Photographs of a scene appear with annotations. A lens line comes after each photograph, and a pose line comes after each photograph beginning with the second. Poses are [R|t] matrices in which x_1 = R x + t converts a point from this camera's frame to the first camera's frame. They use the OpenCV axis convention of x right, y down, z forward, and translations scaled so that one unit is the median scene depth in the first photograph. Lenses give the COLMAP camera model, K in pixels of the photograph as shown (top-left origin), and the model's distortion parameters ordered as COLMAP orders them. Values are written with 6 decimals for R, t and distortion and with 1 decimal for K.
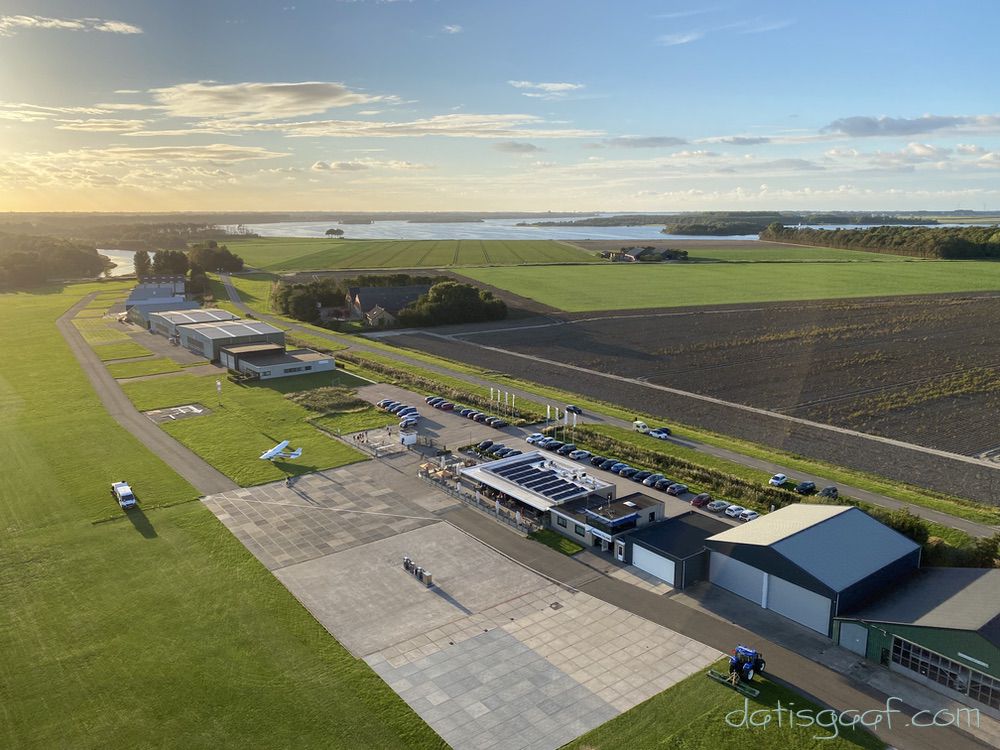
lens RADIAL K [[770.2, 0, 508.5], [0, 770.2, 370.8], [0, 0, 1]] dist [0.022453, -0.003023]
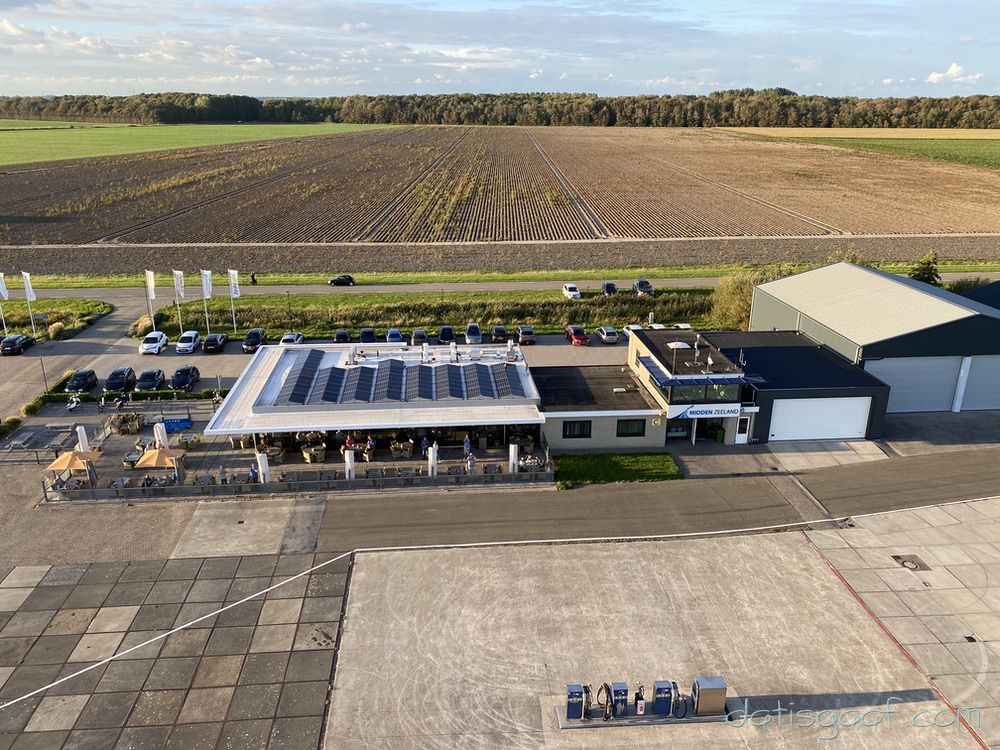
lens RADIAL K [[770.2, 0, 494.8], [0, 770.2, 380.1], [0, 0, 1]] dist [0.022453, -0.003023]
pose [[0.544467, -0.290184, 0.786987, -0.342122], [0.176975, 0.956871, 0.230387, 0.055704], [-0.819899, 0.013839, 0.572340, 0.839350]]
